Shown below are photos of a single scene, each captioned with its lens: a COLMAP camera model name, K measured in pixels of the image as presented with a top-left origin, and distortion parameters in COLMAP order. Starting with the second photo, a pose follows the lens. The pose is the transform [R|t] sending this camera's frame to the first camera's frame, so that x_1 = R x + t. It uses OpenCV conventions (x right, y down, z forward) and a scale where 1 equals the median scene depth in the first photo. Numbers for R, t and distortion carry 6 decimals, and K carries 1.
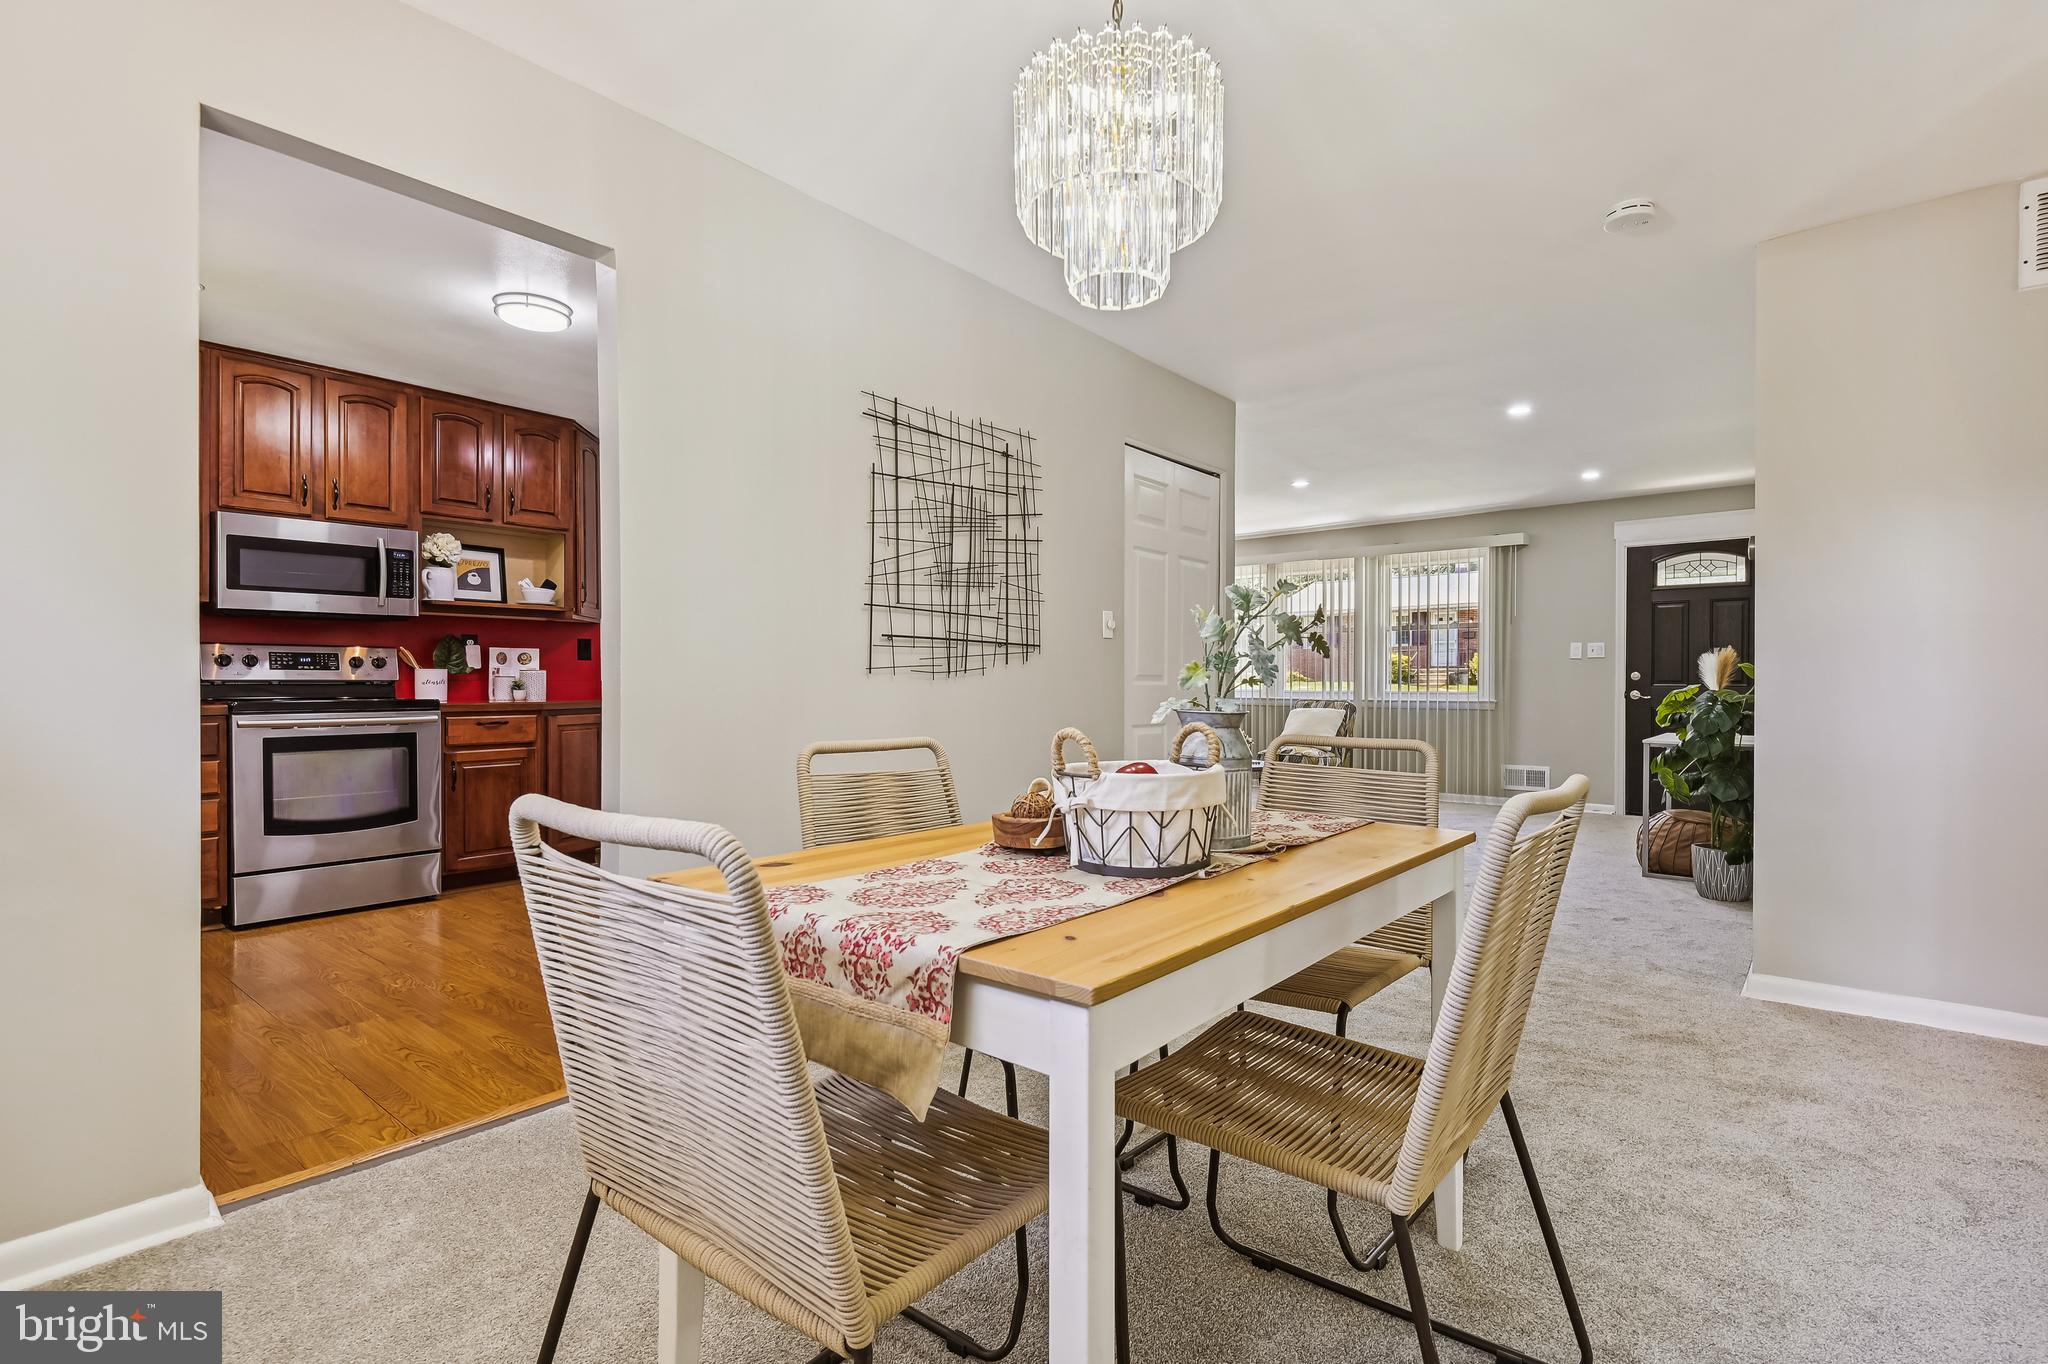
lens RADIAL K [[937.8, 0, 1024.0], [0, 937.8, 682.0], [0, 0, 1]] dist [0.001132, 0.000092]
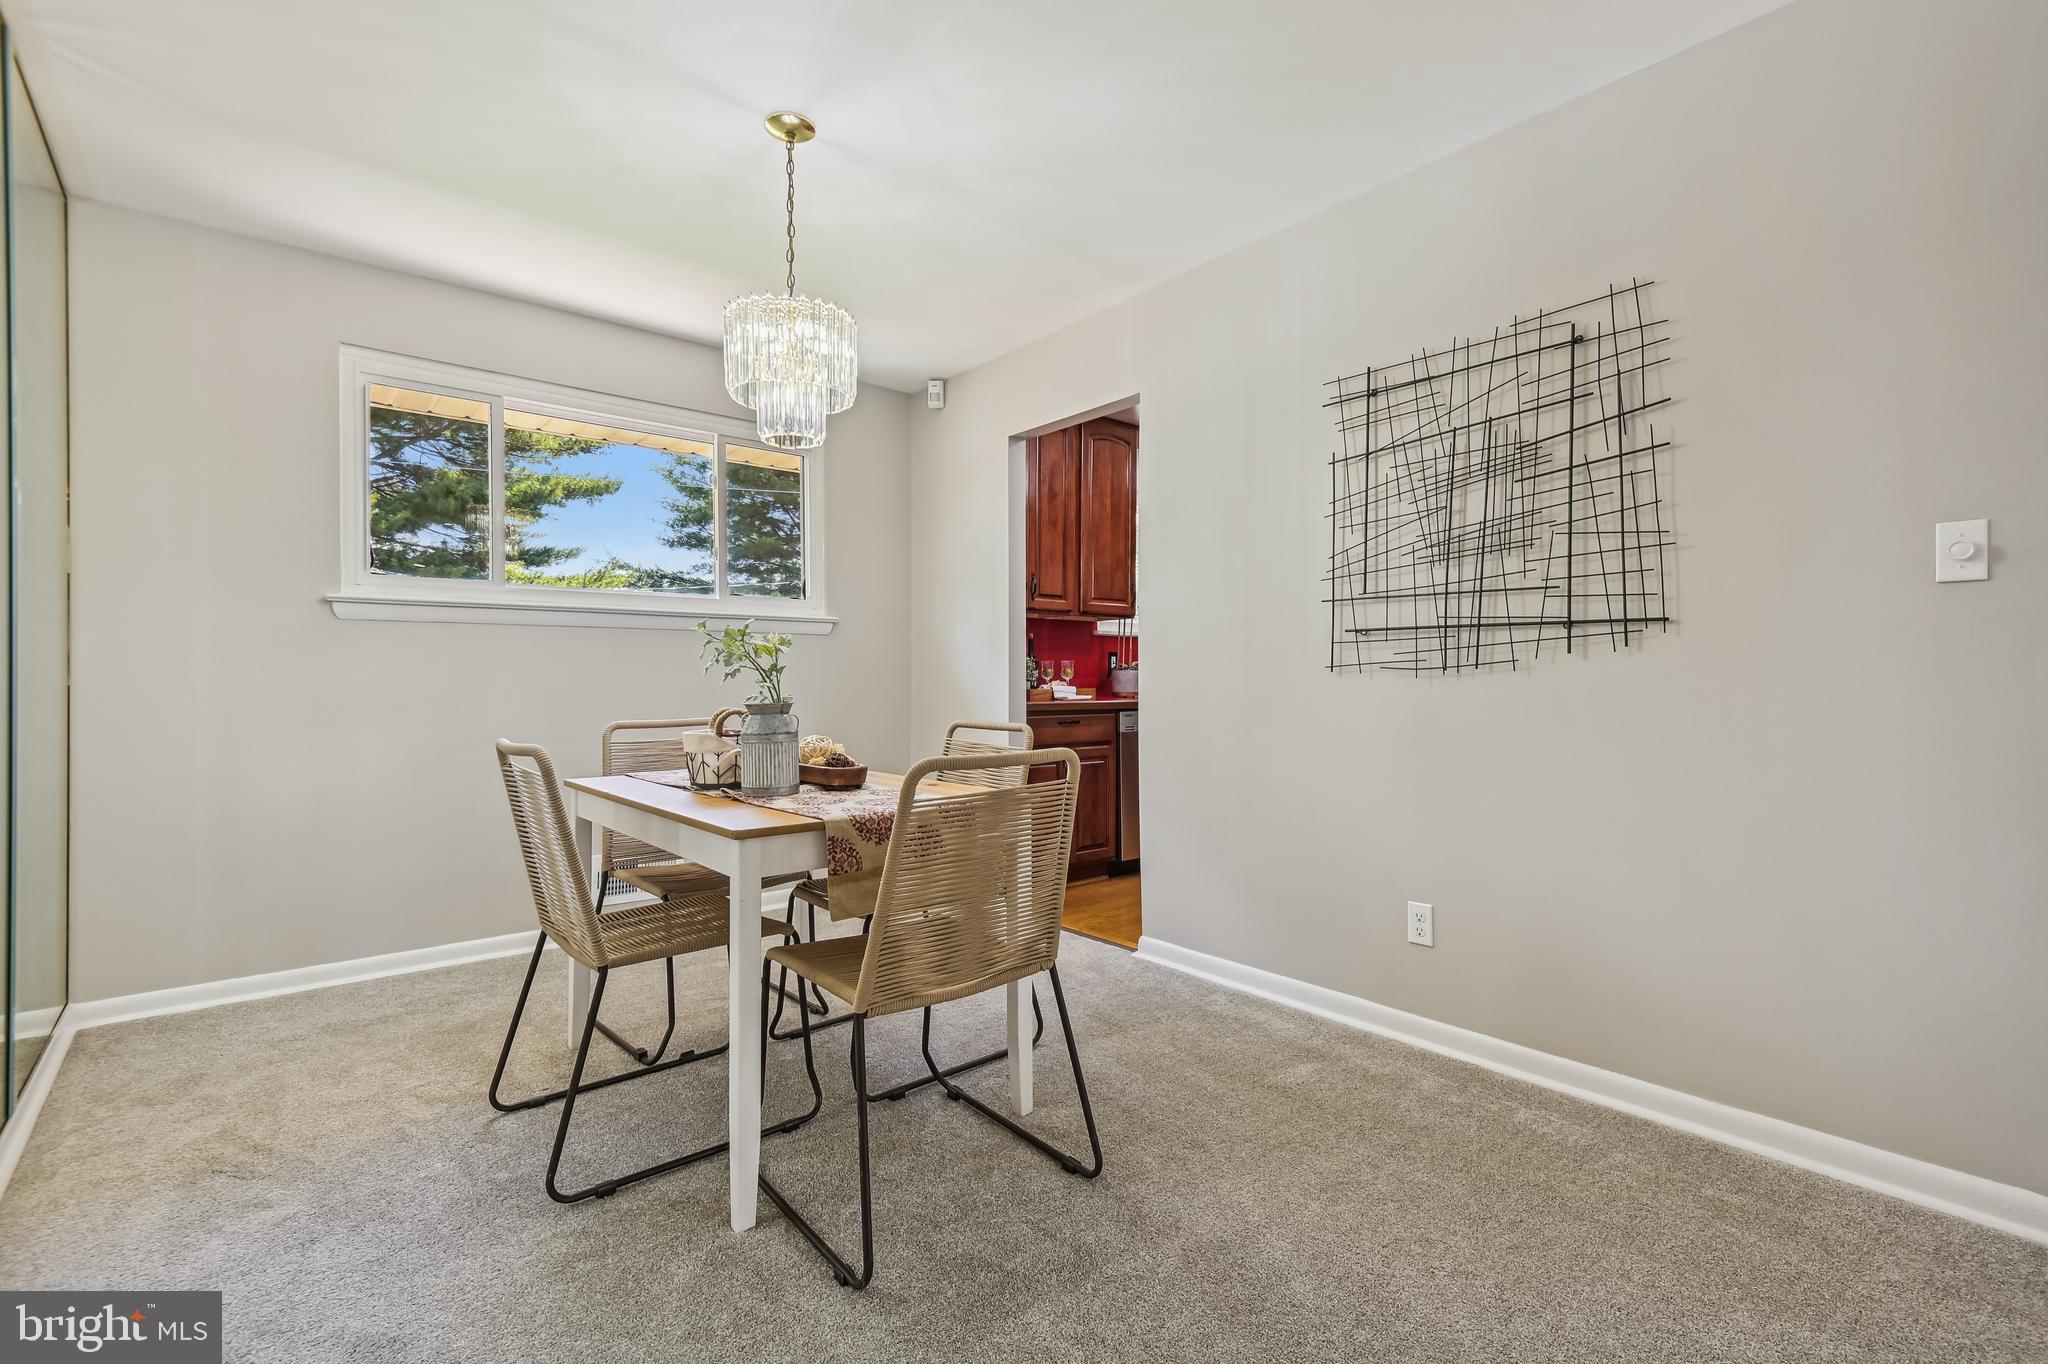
lens RADIAL K [[937.8, 0, 1024.0], [0, 937.8, 682.0], [0, 0, 1]] dist [0.001132, 0.000092]
pose [[-0.196783, -0.008398, -0.980411, 0.766939], [-0.005197, 0.999958, -0.007522, 0.009489], [0.980433, 0.003615, -0.196818, 0.801154]]
